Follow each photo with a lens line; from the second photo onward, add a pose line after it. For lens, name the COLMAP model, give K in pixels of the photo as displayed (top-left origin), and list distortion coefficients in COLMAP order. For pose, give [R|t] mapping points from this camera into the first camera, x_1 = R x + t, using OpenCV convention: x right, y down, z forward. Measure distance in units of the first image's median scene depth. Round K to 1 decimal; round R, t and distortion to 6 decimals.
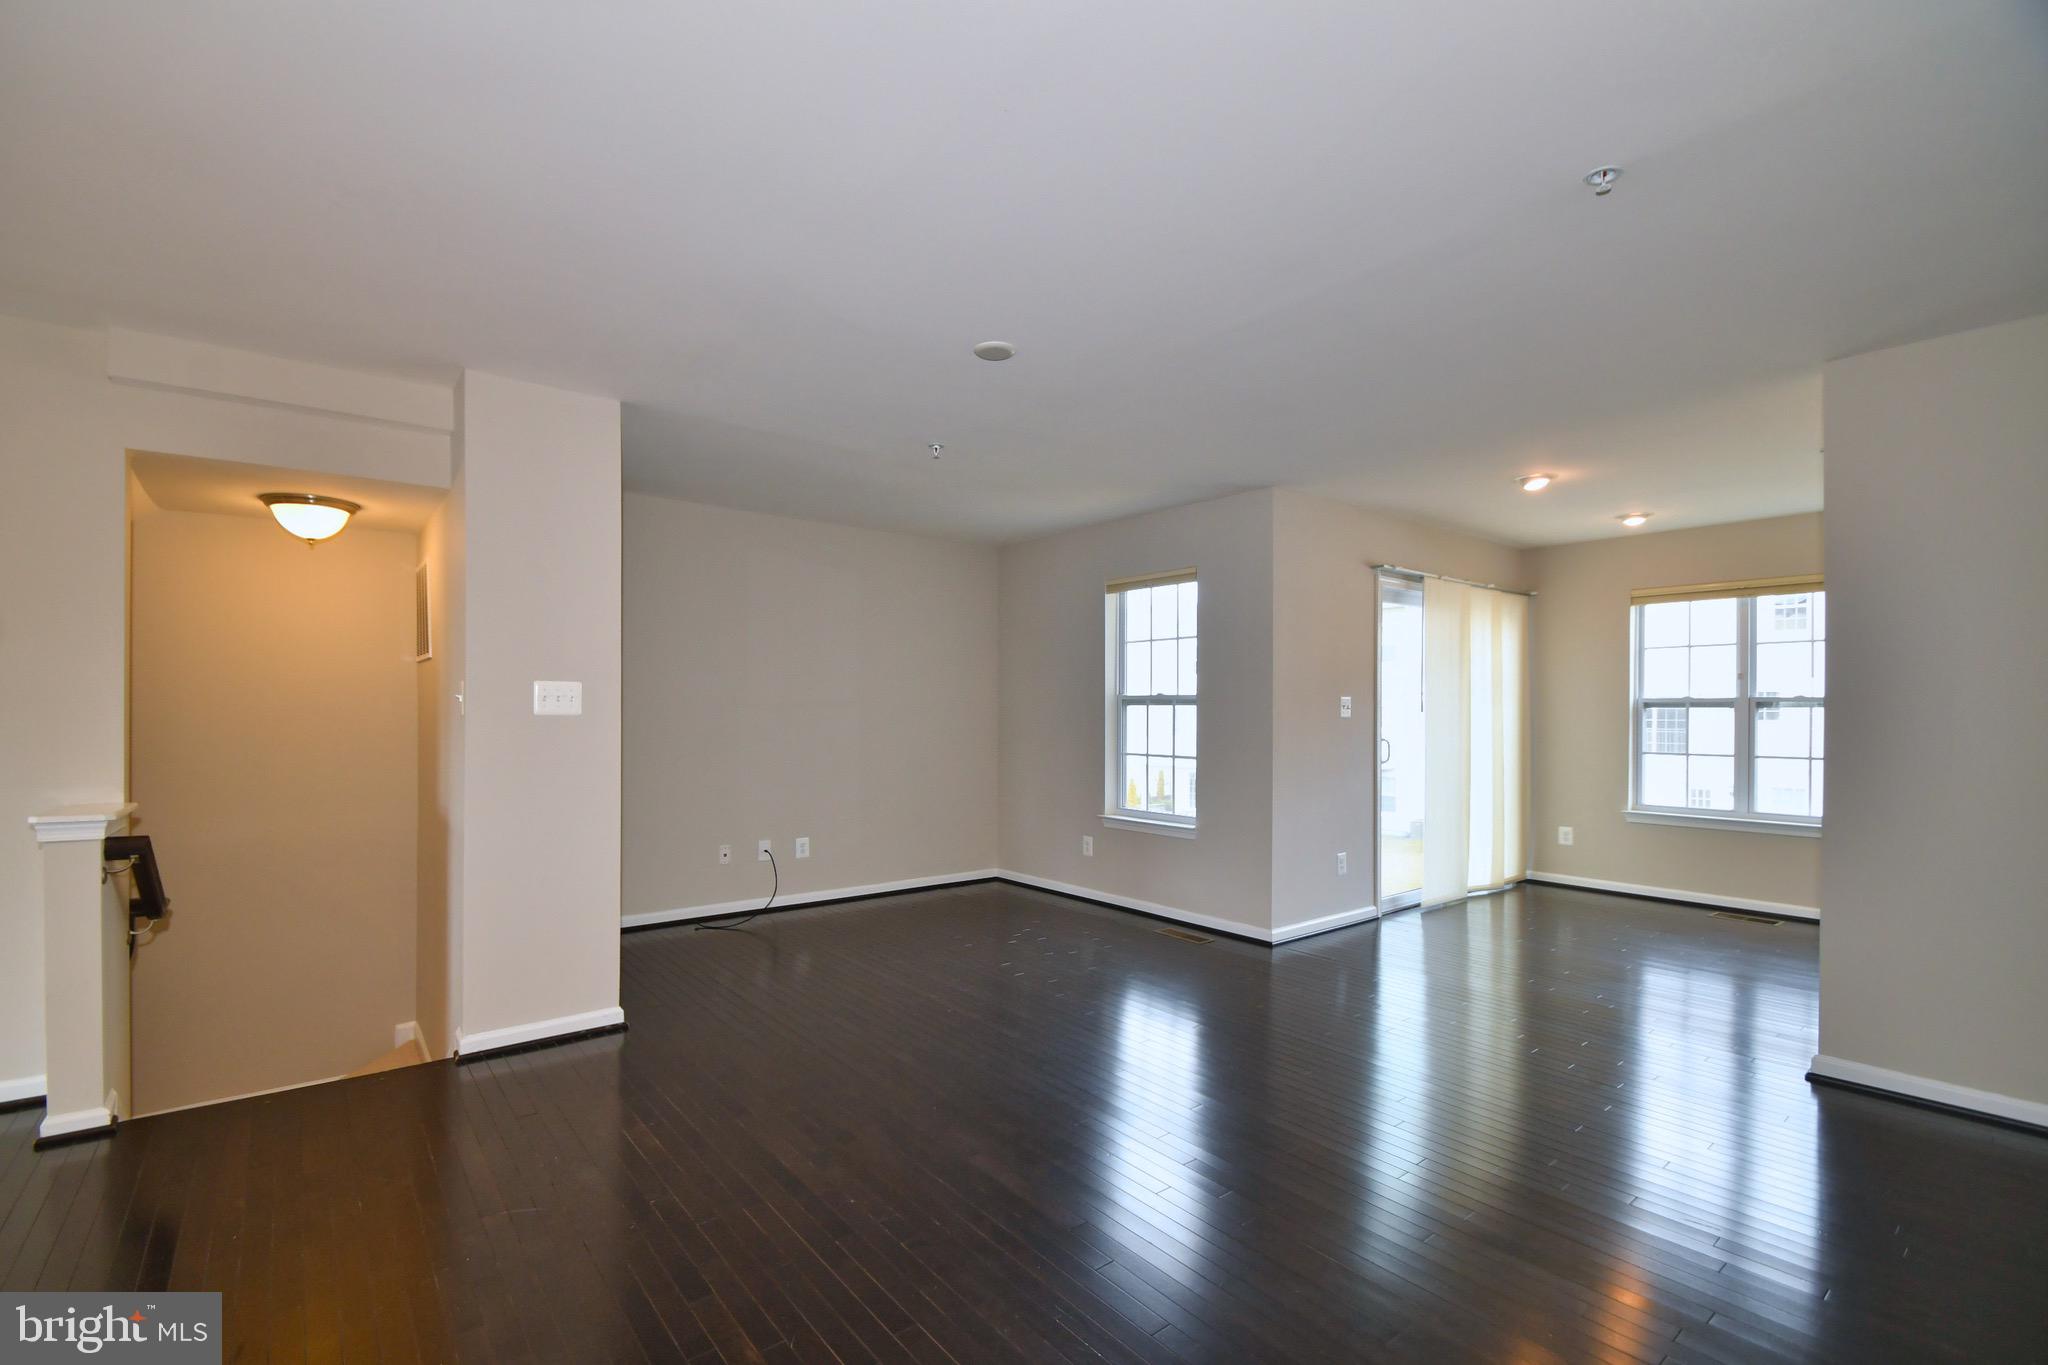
lens RADIAL K [[895.1, 0, 1020.8], [0, 895.1, 717.7], [0, 0, 1]] dist [0.000627, -0.000134]
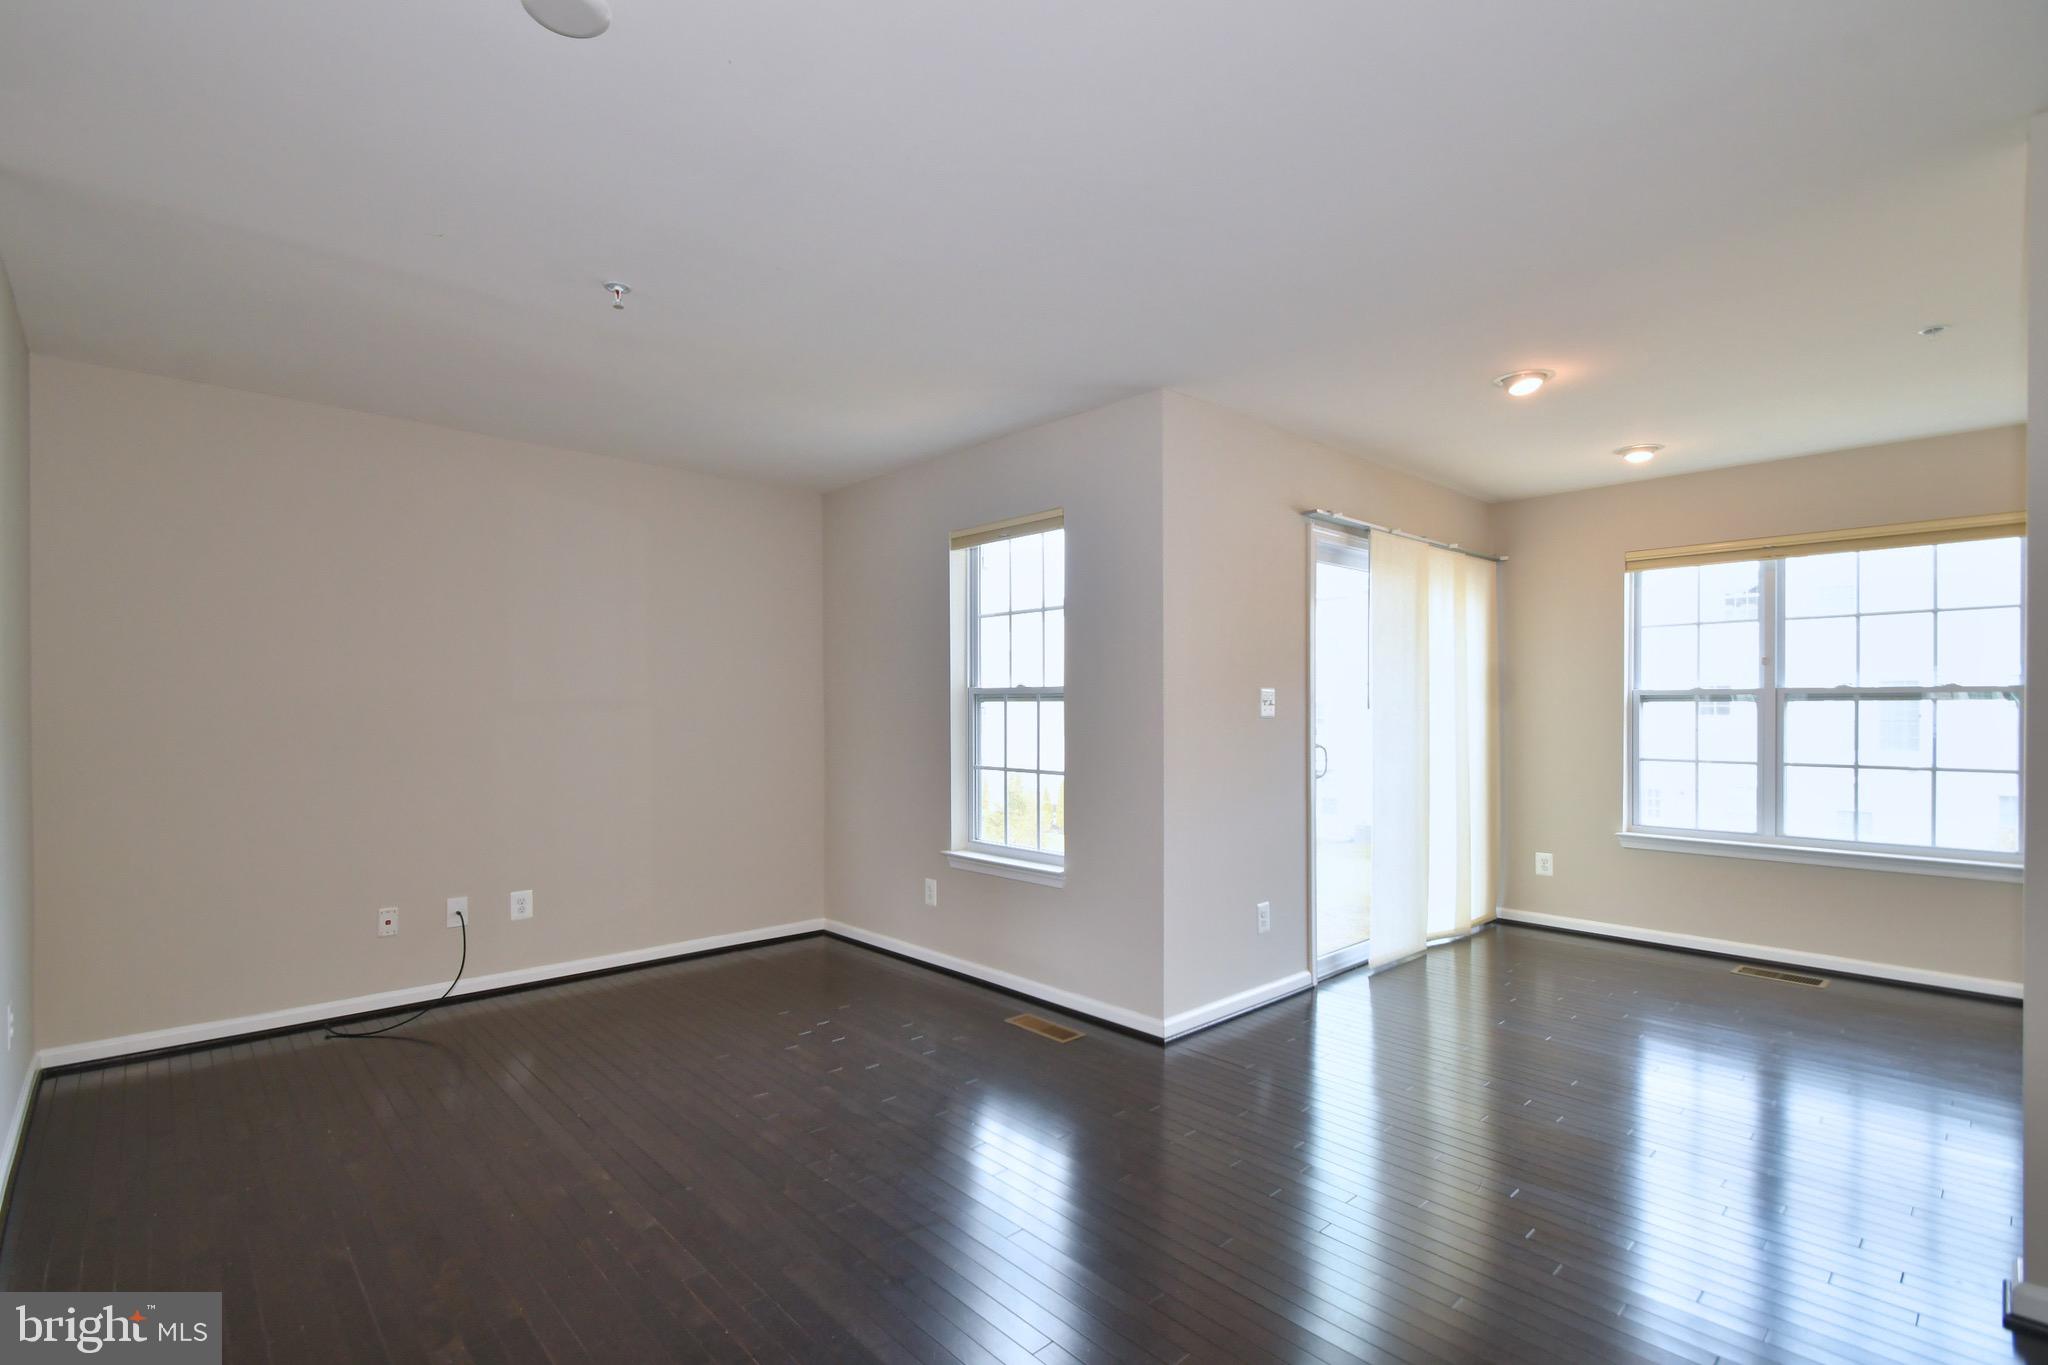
lens RADIAL K [[946.1, 0, 1023.5], [0, 946.1, 717.8], [0, 0, 1]] dist [0.000282, -0.000050]
pose [[0.997173, -0.005482, 0.074936, 0.098689], [0.005332, 0.999983, 0.002194, -0.002134], [-0.074947, -0.001788, 0.997186, 0.227342]]
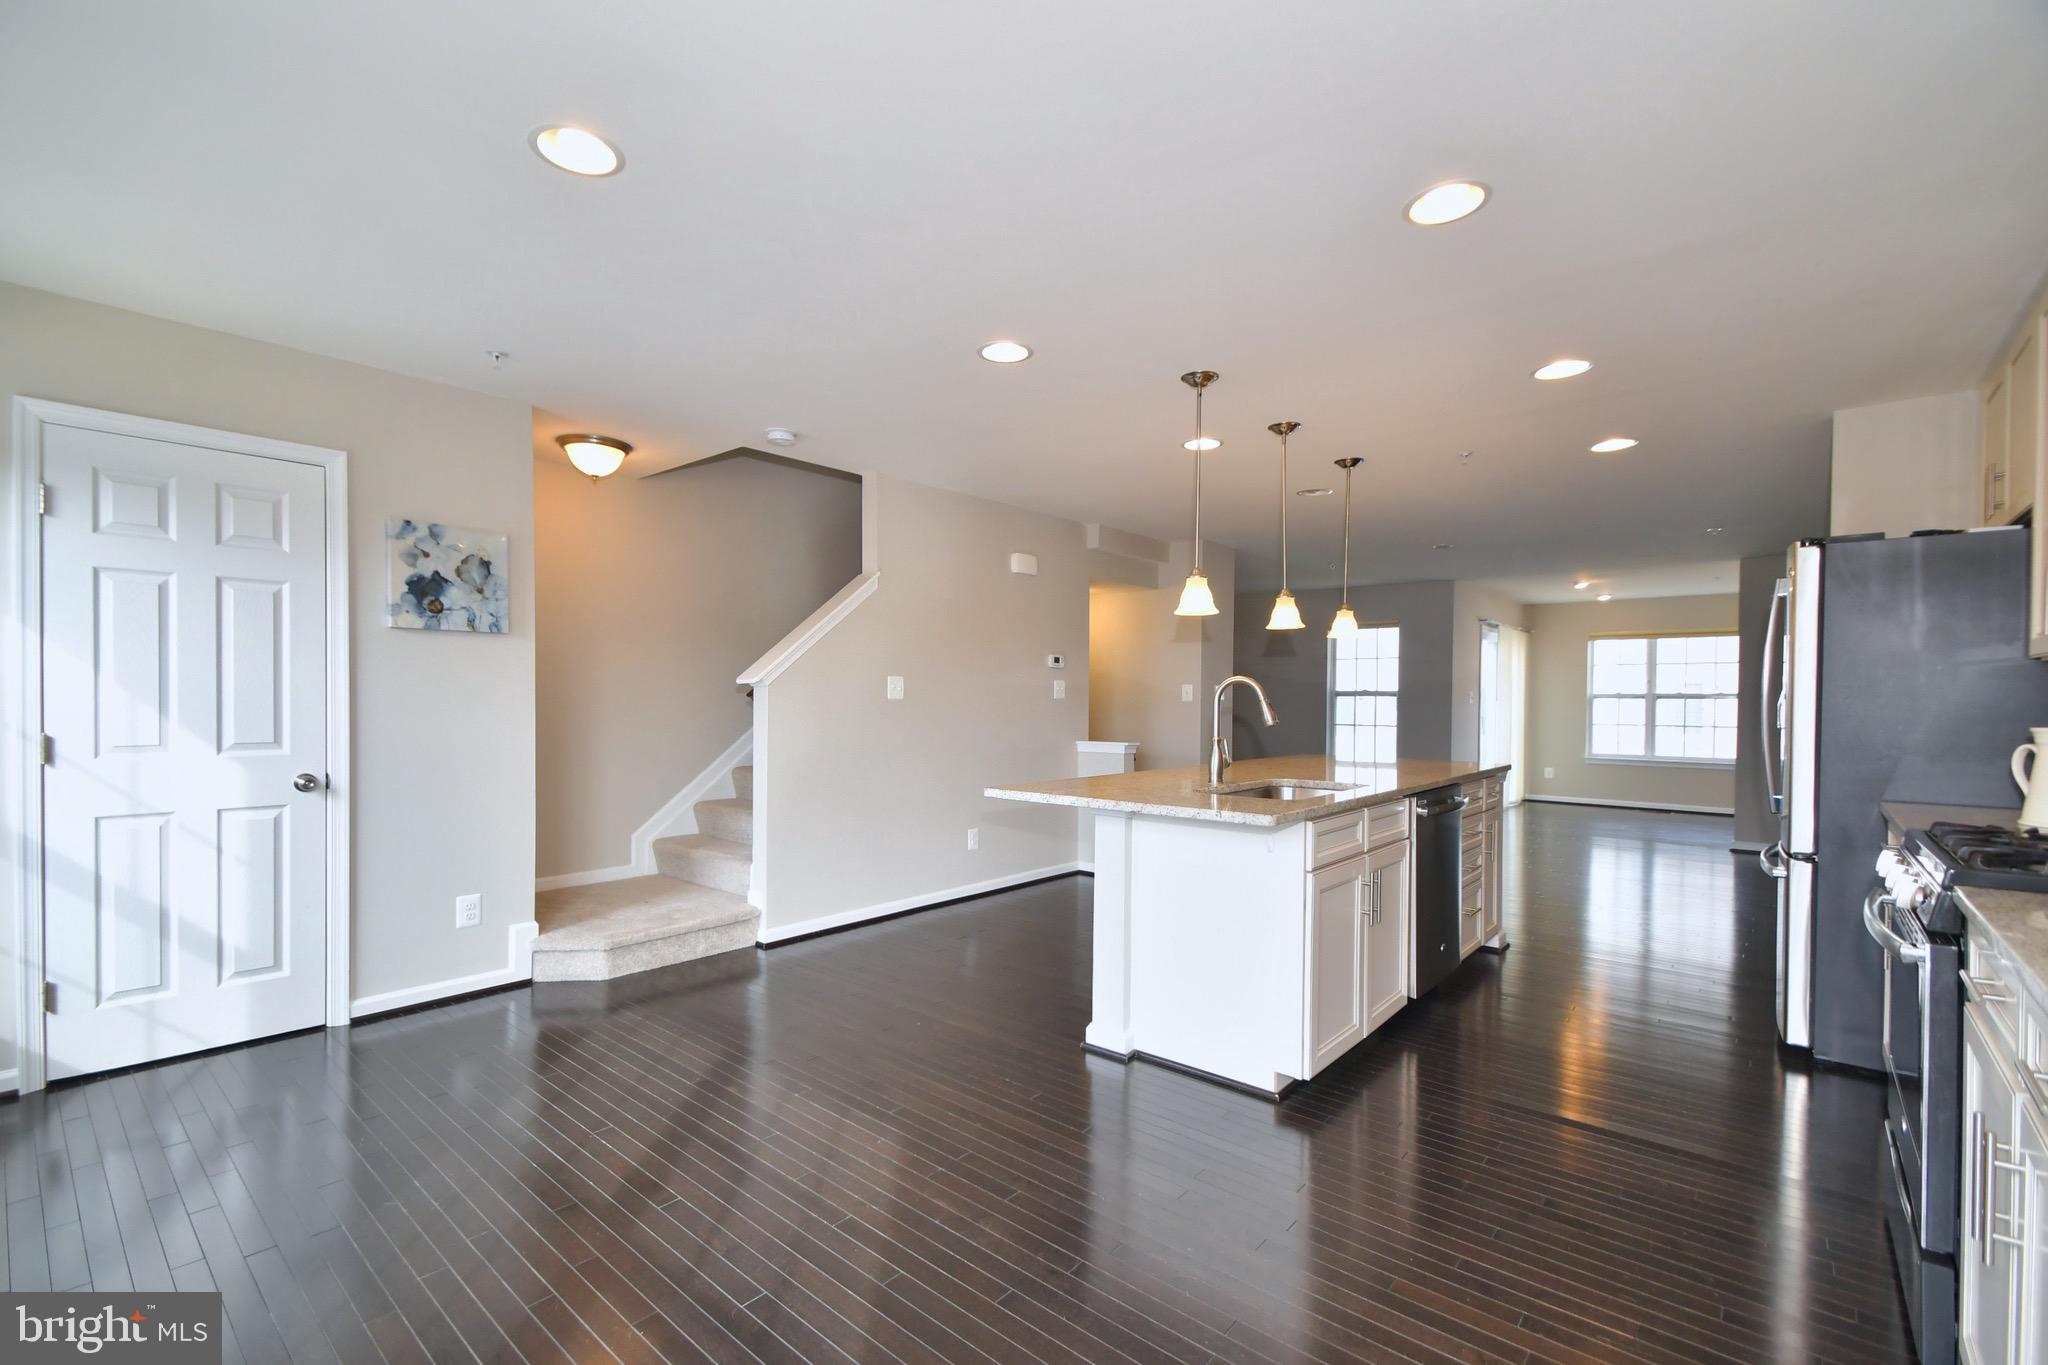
lens RADIAL K [[895.1, 0, 1020.8], [0, 895.1, 717.7], [0, 0, 1]] dist [0.000627, -0.000134]
pose [[0.981717, 0.000259, 0.190345, -0.818376], [-0.003932, 0.999813, 0.018917, -0.003161], [-0.190305, -0.019320, 0.981535, -0.566264]]
